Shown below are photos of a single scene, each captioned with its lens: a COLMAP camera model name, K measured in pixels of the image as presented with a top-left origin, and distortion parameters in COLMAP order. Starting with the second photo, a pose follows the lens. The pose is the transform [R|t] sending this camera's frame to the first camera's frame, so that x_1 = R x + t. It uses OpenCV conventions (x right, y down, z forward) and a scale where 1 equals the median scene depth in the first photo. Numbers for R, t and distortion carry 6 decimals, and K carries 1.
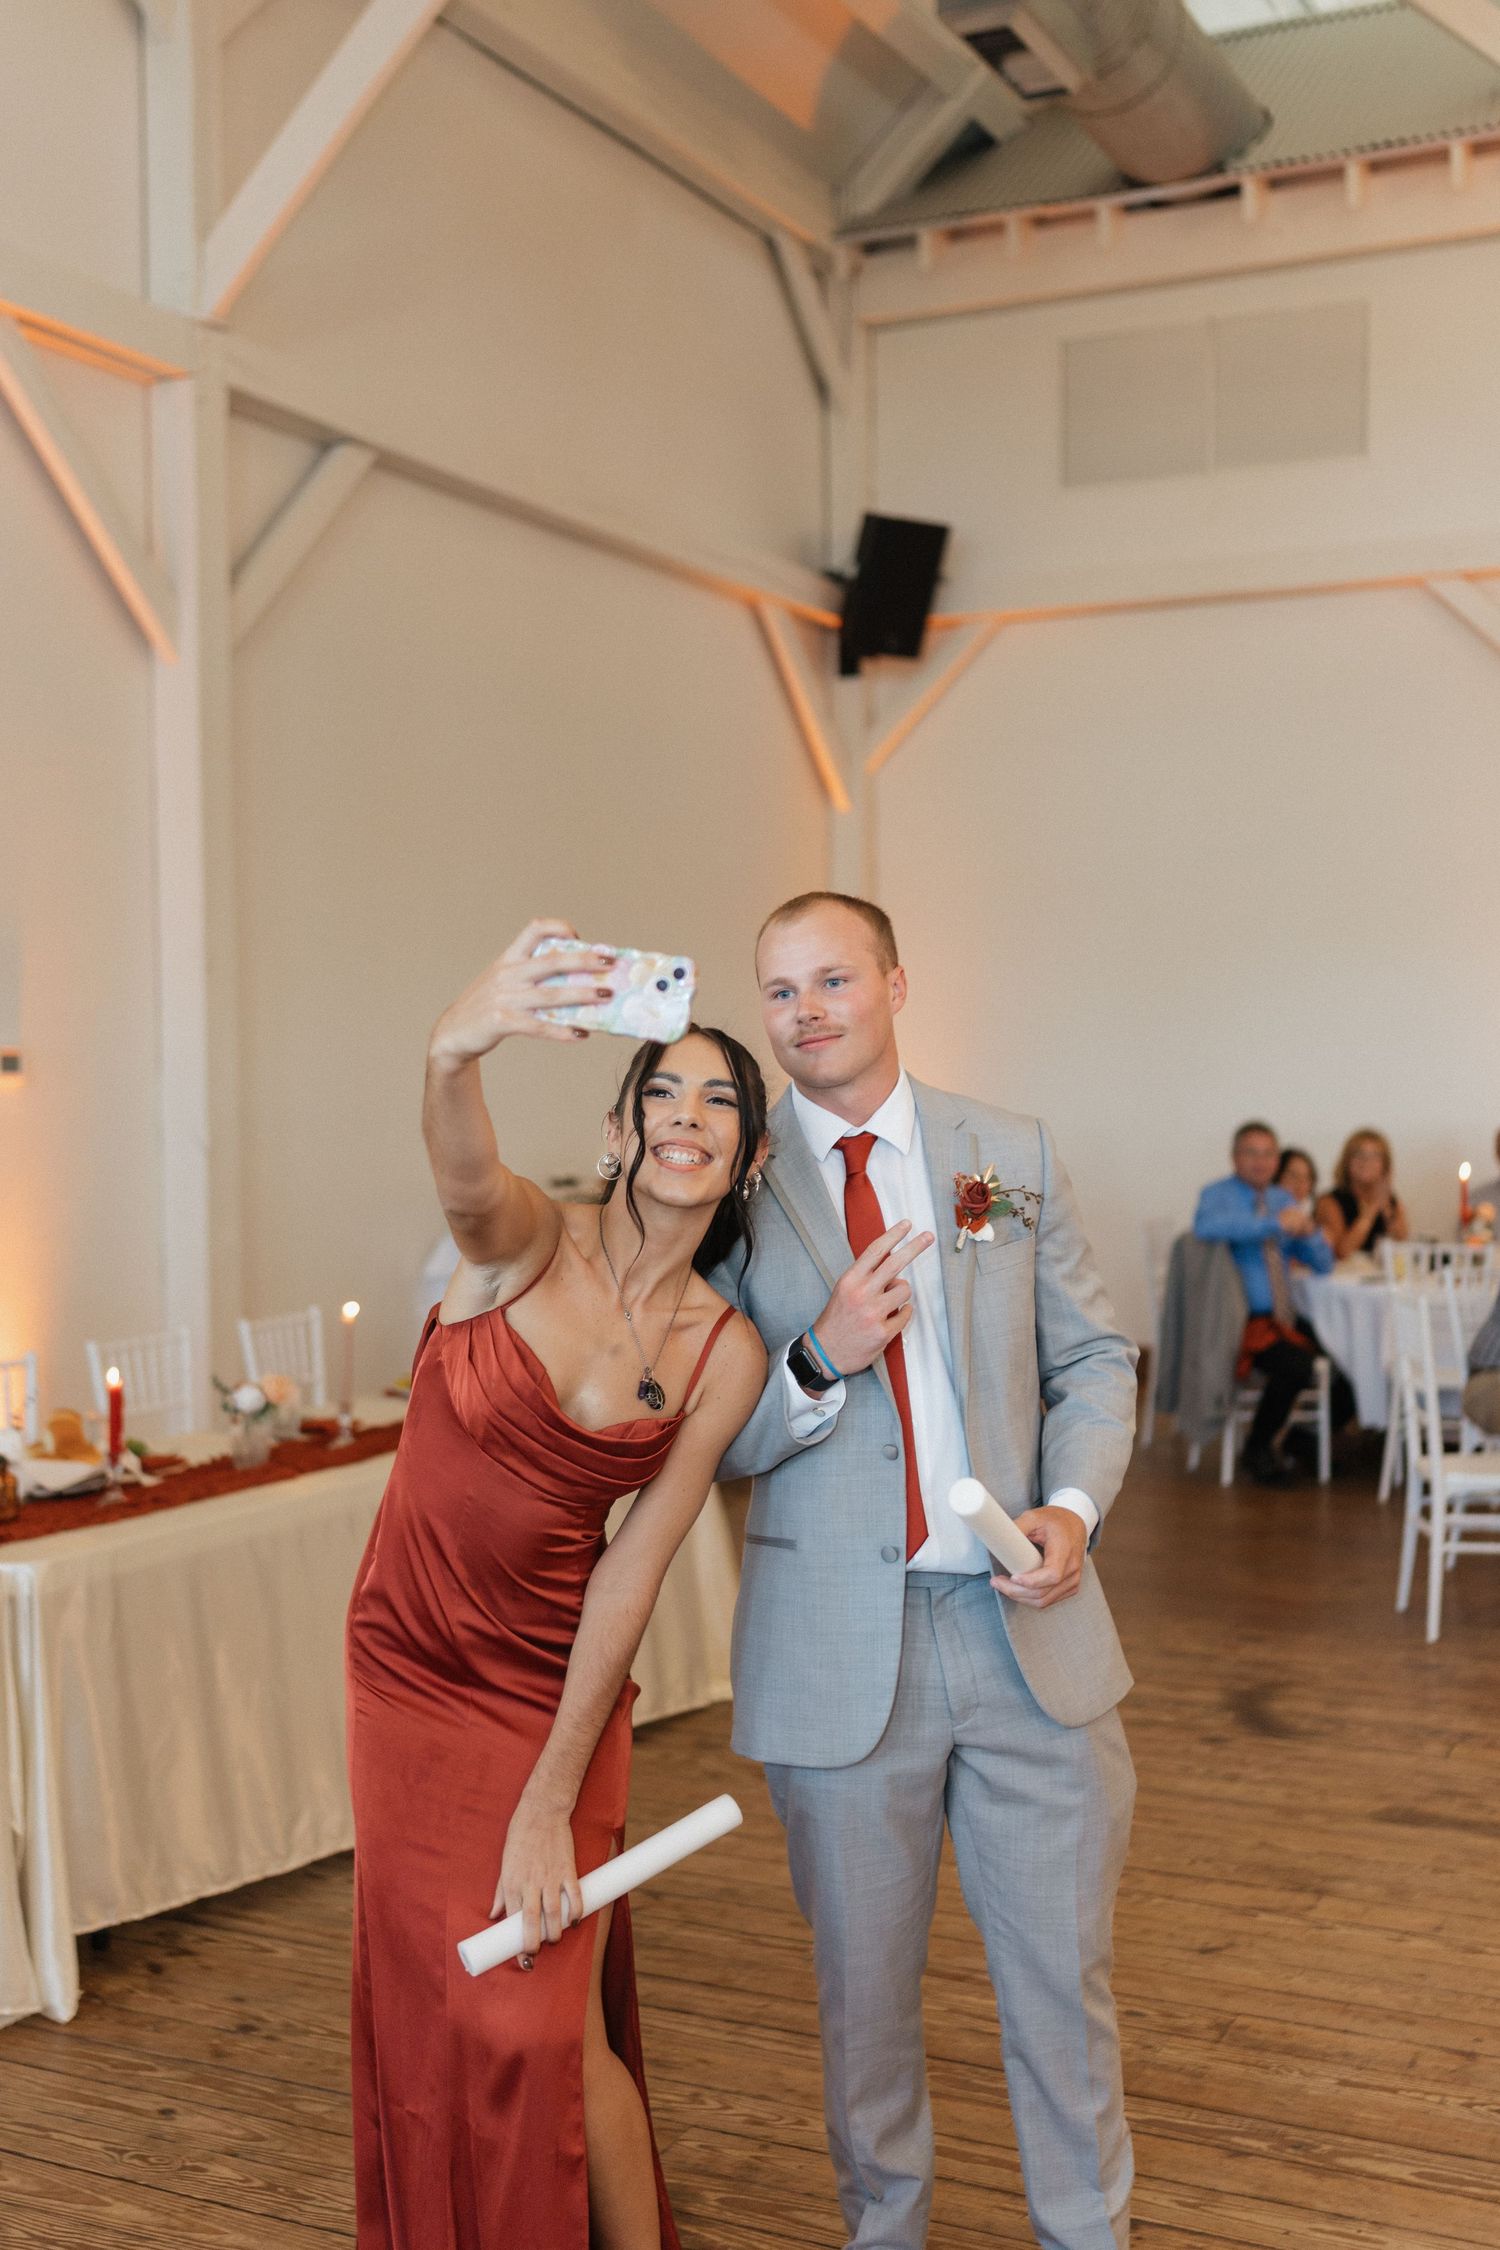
lens RADIAL K [[2476.3, 0, 747.9], [0, 2476.3, 1117.3], [0, 0, 1]] dist [-0.006035, 0.000000]
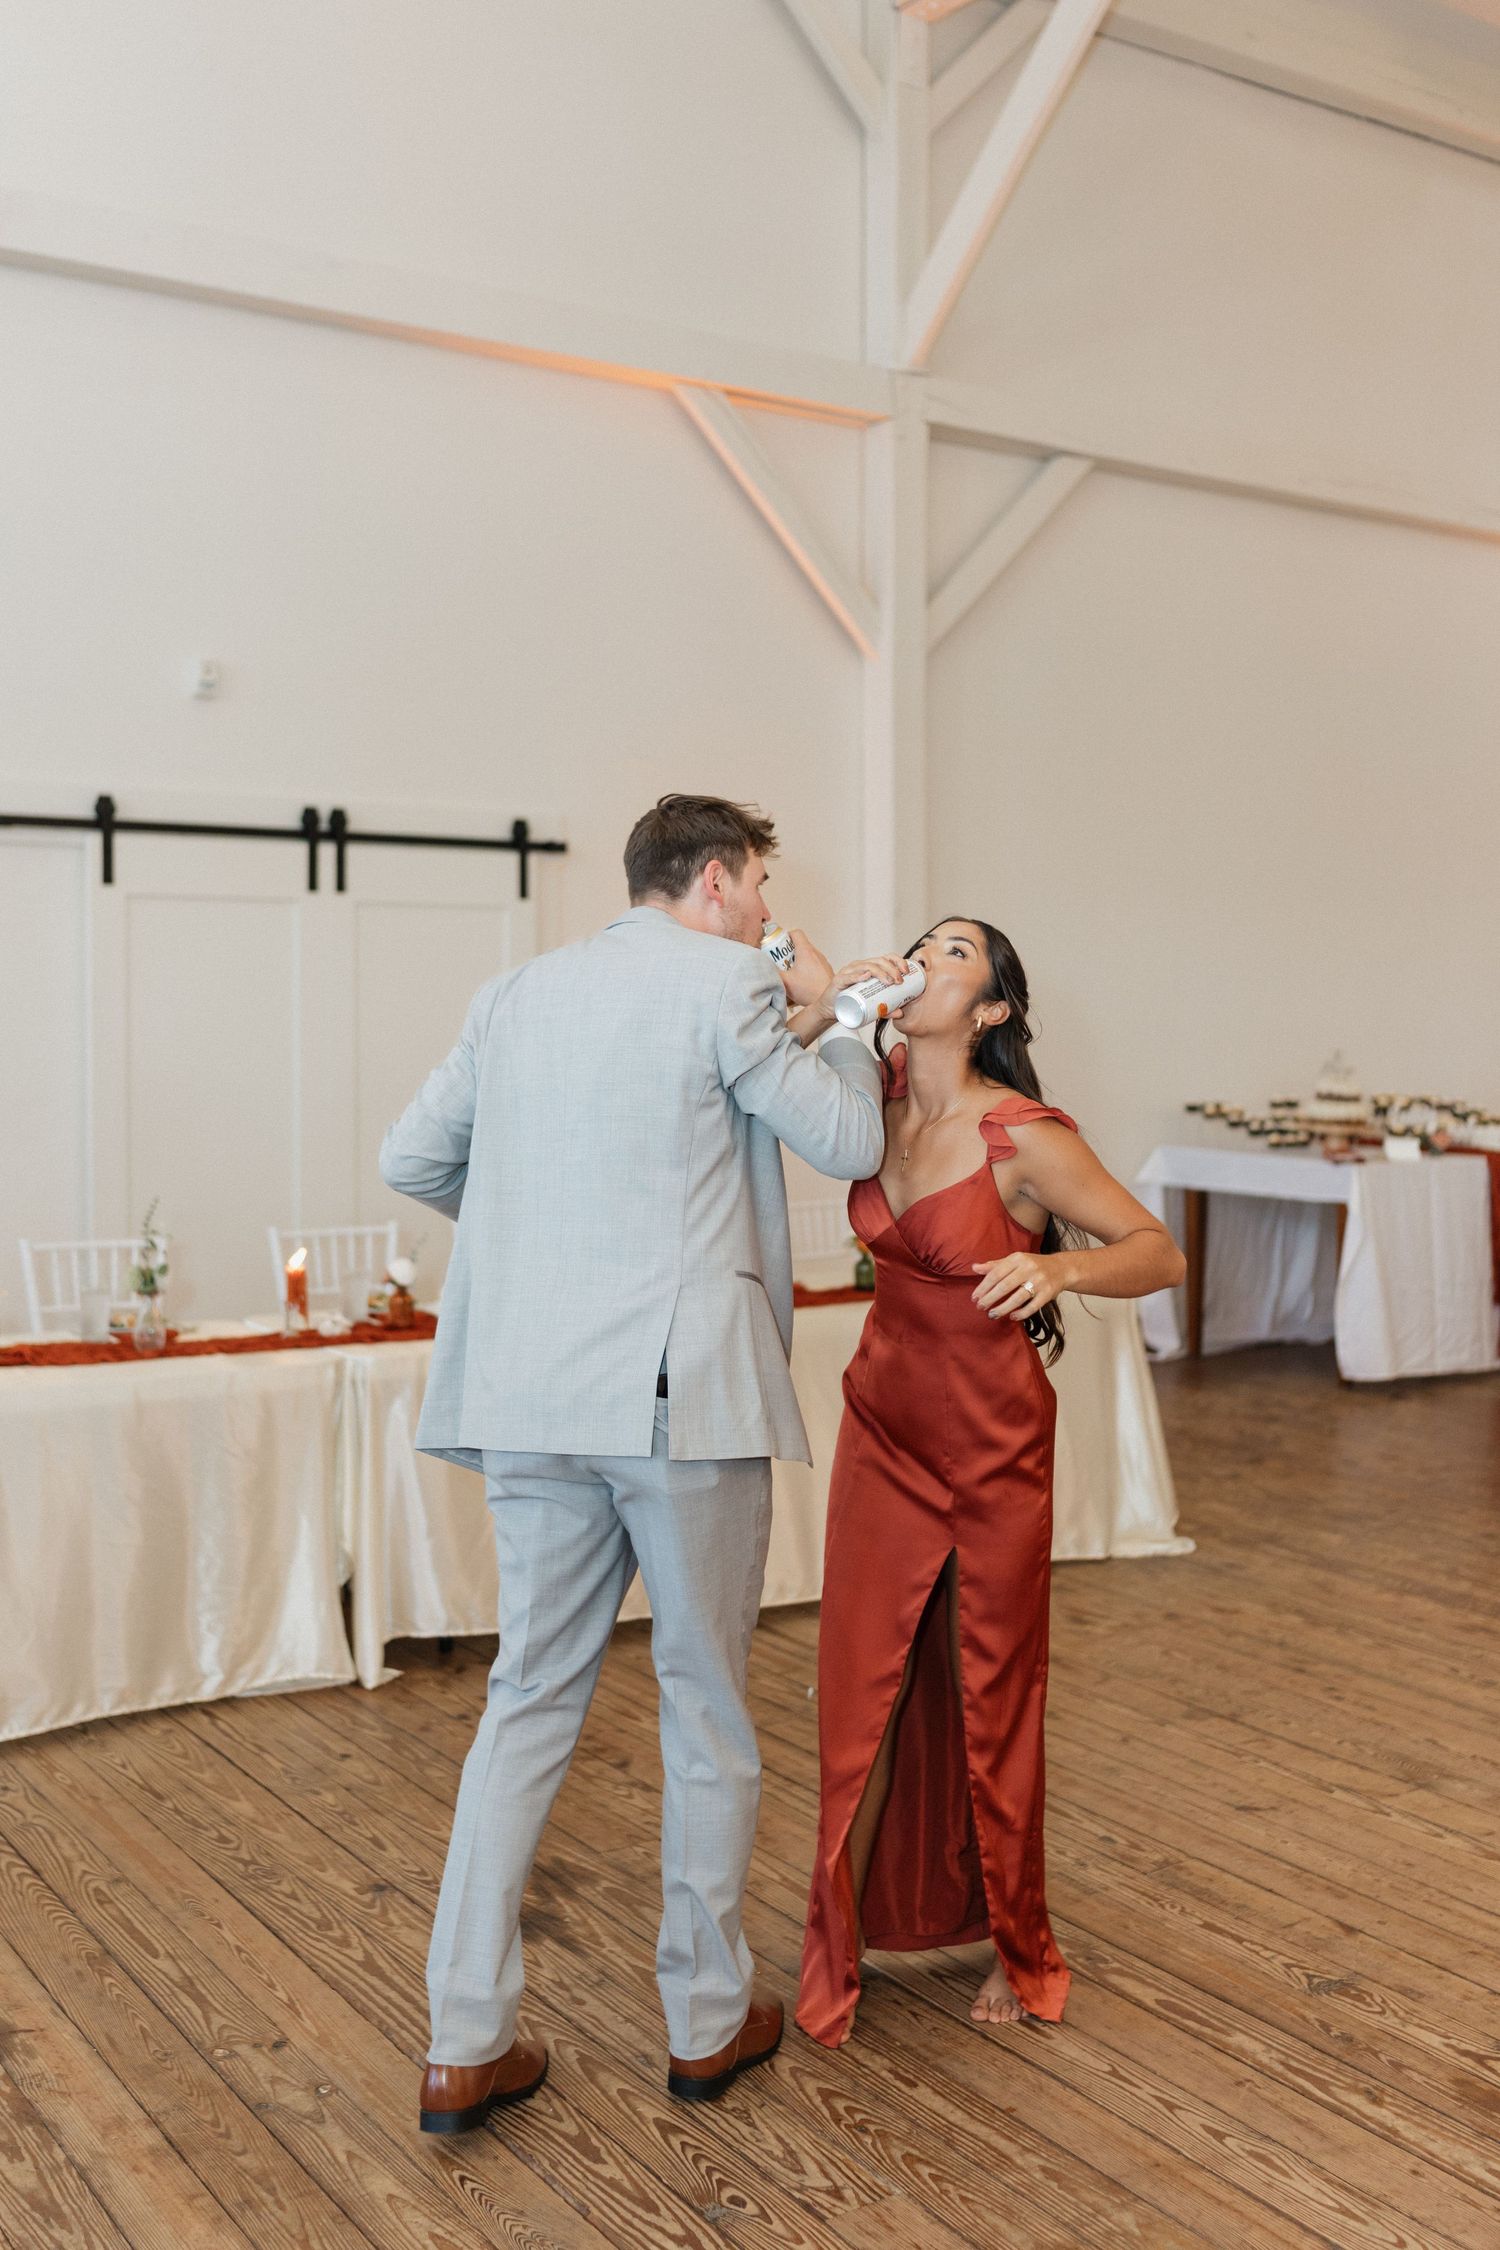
lens RADIAL K [[2233.9, 0, 743.9], [0, 2233.9, 1114.1], [0, 0, 1]] dist [-0.019609, 0.000000]
pose [[0.868762, 0.037018, -0.493844, 0.255887], [-0.021635, 0.999087, 0.036829, -0.001152], [0.494757, -0.021311, 0.868770, 0.021431]]
